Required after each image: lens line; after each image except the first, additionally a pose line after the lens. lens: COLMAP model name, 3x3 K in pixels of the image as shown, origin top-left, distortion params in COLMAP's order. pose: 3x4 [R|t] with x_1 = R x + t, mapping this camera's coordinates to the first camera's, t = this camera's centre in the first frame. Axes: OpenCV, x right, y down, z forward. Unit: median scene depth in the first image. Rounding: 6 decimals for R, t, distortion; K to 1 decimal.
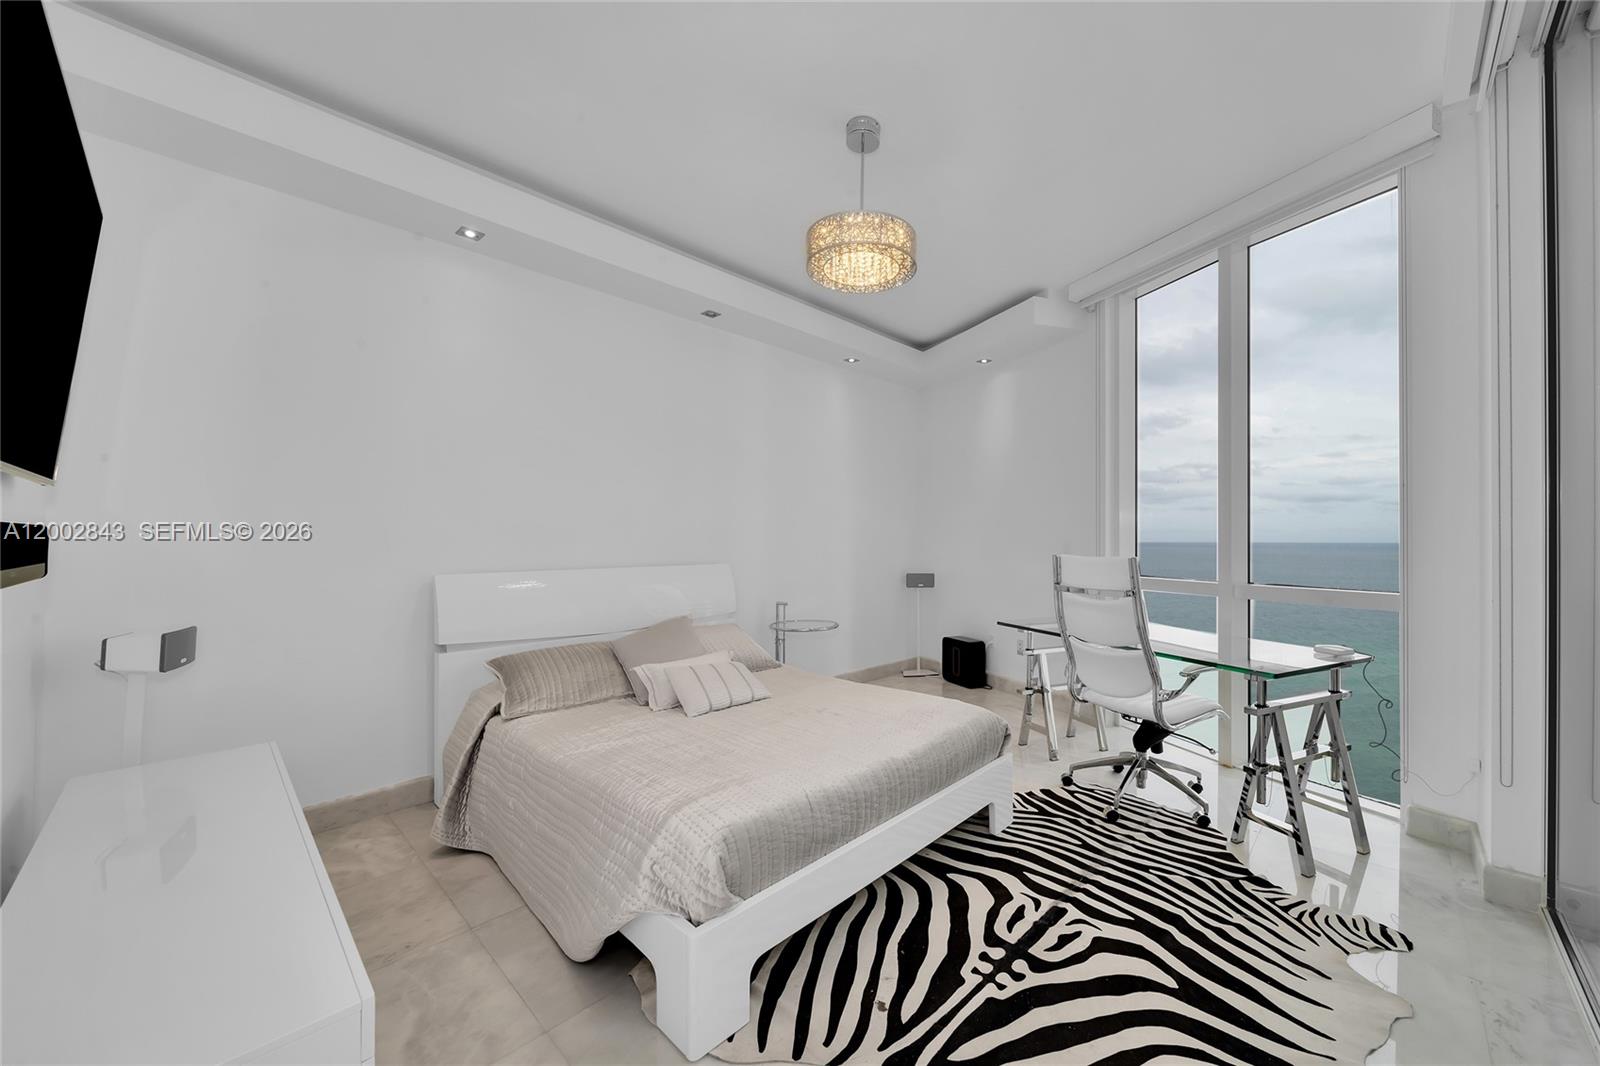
lens RADIAL K [[572.0, 0, 794.7], [0, 572.0, 535.1], [0, 0, 1]] dist [-0.001969, -0.000721]
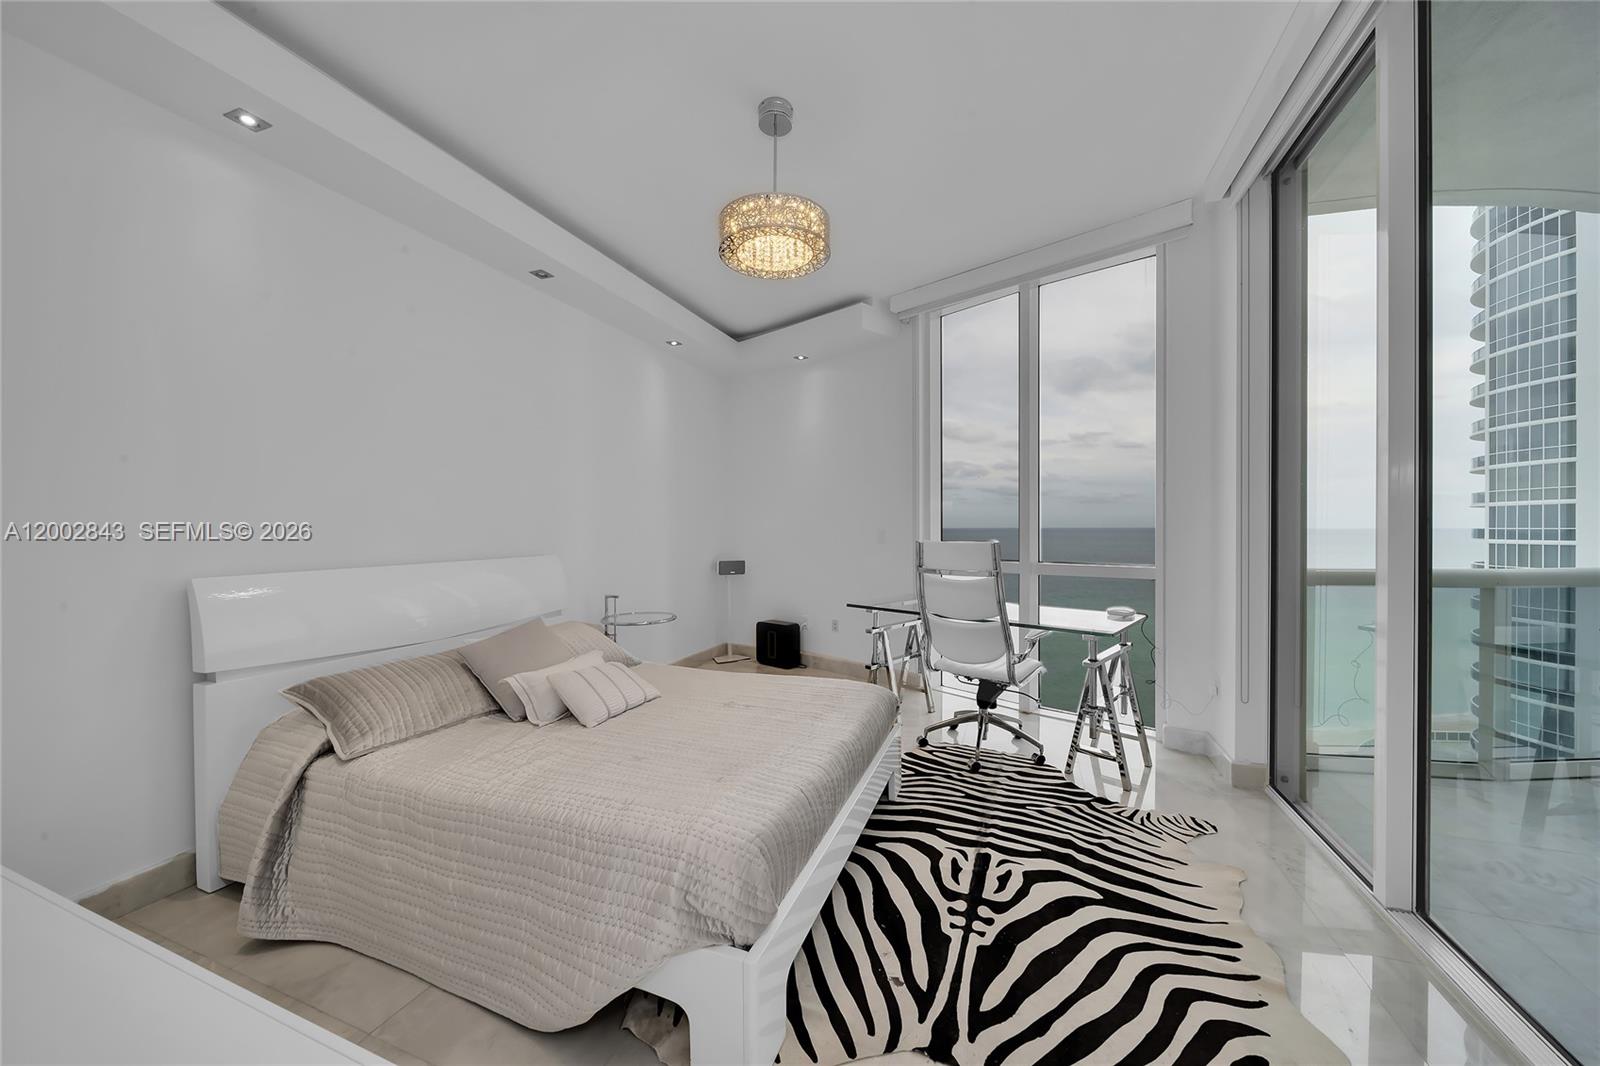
lens RADIAL K [[572.0, 0, 794.4], [0, 572.0, 529.4], [0, 0, 1]] dist [-0.001969, -0.000721]
pose [[0.936813, -0.005339, 0.349790, -0.182726], [0.001509, 0.999936, 0.011219, -0.000051], [-0.349827, -0.009982, 0.936761, 0.053614]]
